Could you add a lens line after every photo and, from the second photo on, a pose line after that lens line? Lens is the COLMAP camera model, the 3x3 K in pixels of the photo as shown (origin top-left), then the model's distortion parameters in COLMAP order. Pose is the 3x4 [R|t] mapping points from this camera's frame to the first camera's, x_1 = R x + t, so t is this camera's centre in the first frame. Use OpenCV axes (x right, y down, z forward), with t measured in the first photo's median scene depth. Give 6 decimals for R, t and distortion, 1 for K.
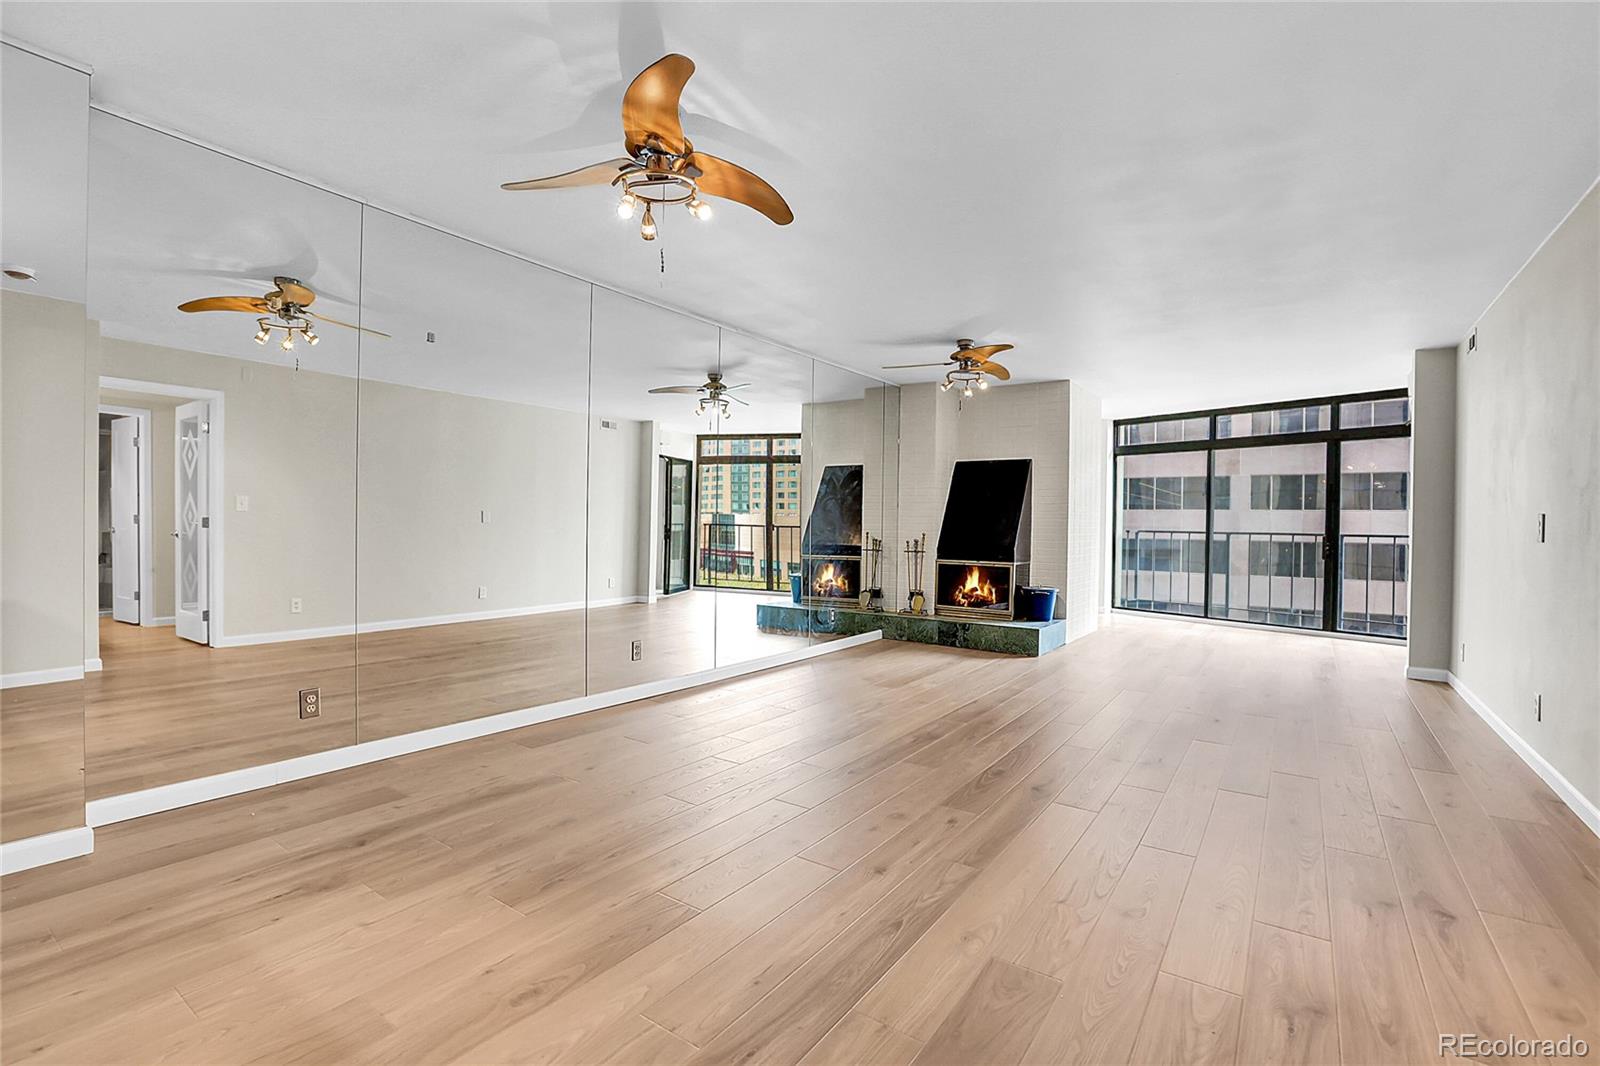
lens RADIAL K [[729.5, 0, 805.6], [0, 729.5, 532.5], [0, 0, 1]] dist [-0.061235, 0.021353]
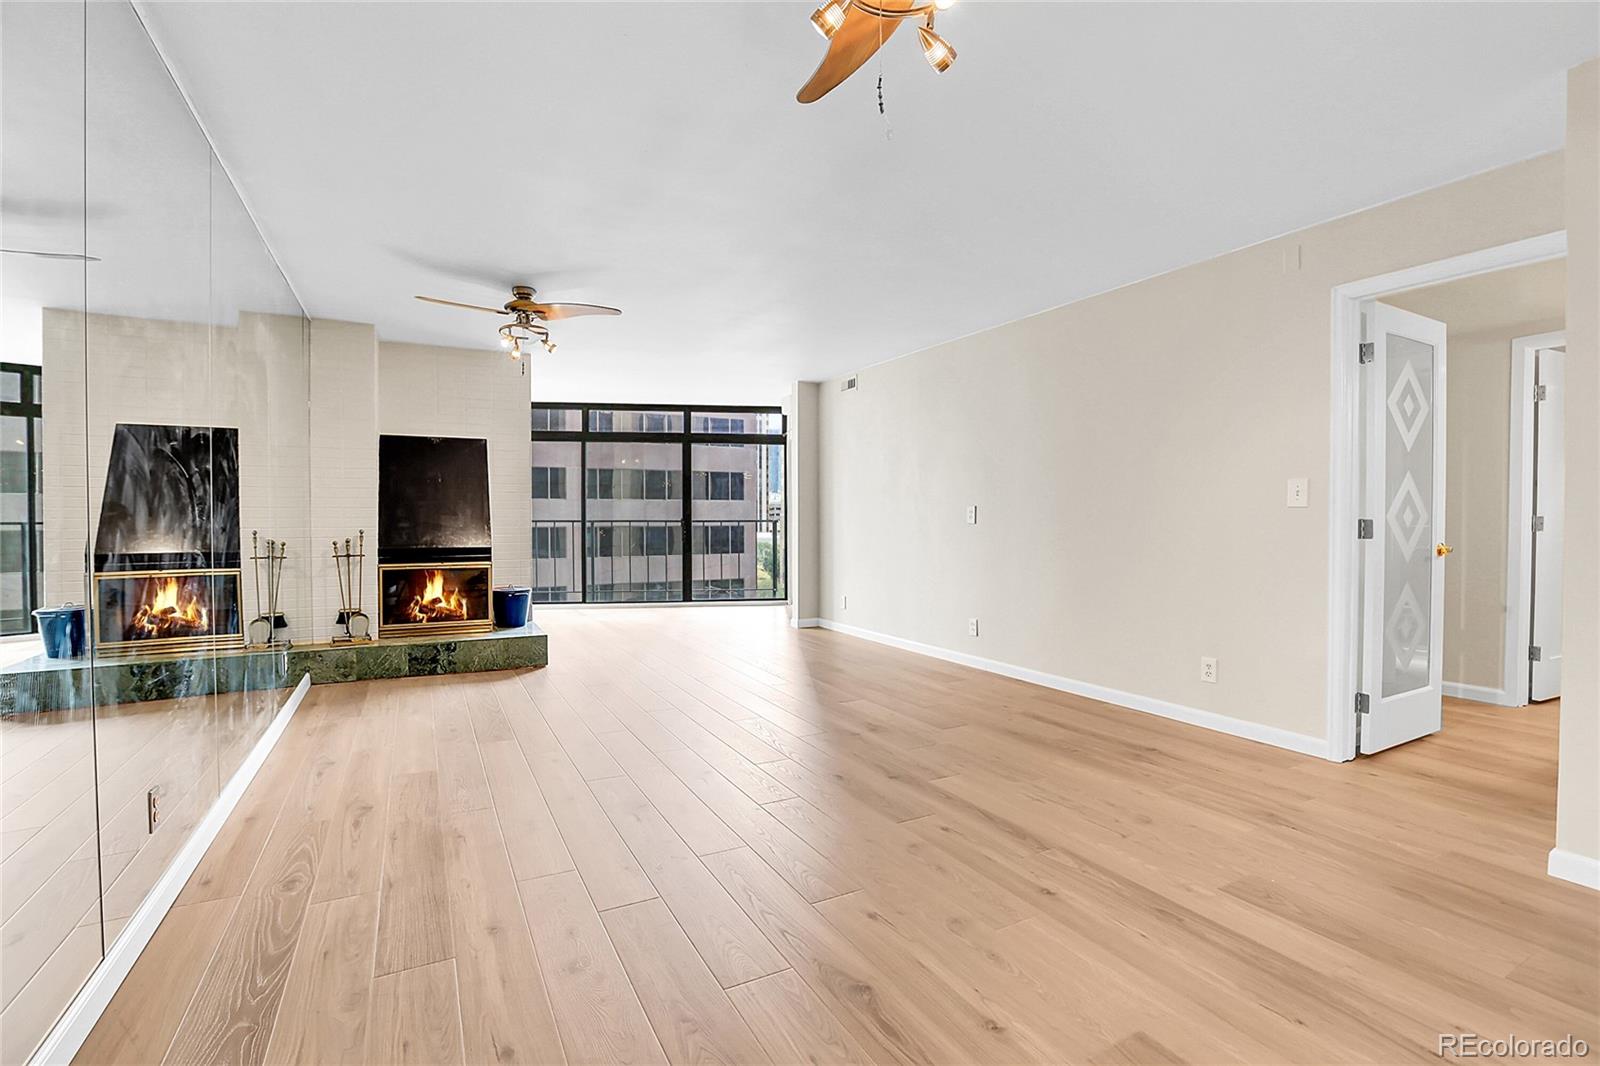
lens RADIAL K [[729.5, 0, 805.6], [0, 729.5, 532.5], [0, 0, 1]] dist [-0.061235, 0.021353]
pose [[0.450414, -0.033671, 0.892185, -0.272774], [0.017789, 0.999429, 0.028737, -0.009127], [-0.892643, 0.002927, 0.450755, 0.276641]]
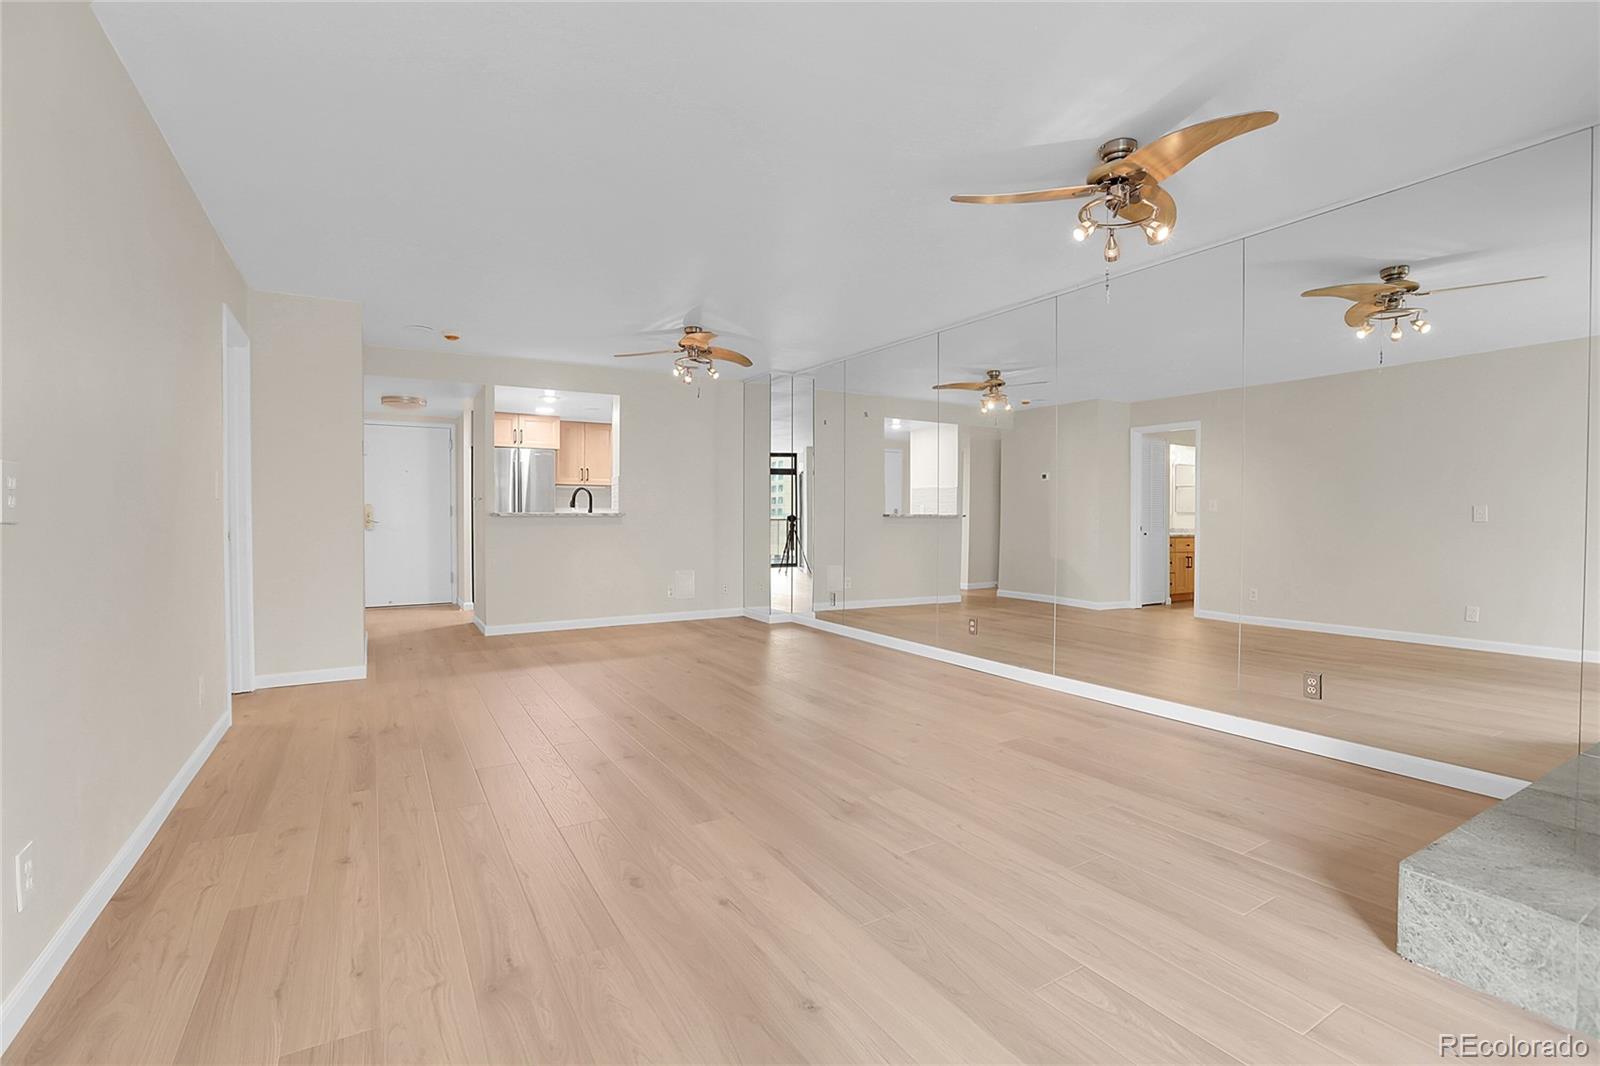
lens RADIAL K [[729.5, 0, 805.6], [0, 729.5, 532.5], [0, 0, 1]] dist [-0.061235, 0.021353]
pose [[-0.406383, 0.007837, -0.913669, 0.579579], [-0.020142, 0.999643, 0.017533, -0.001402], [0.913481, 0.025528, -0.406081, 0.764051]]
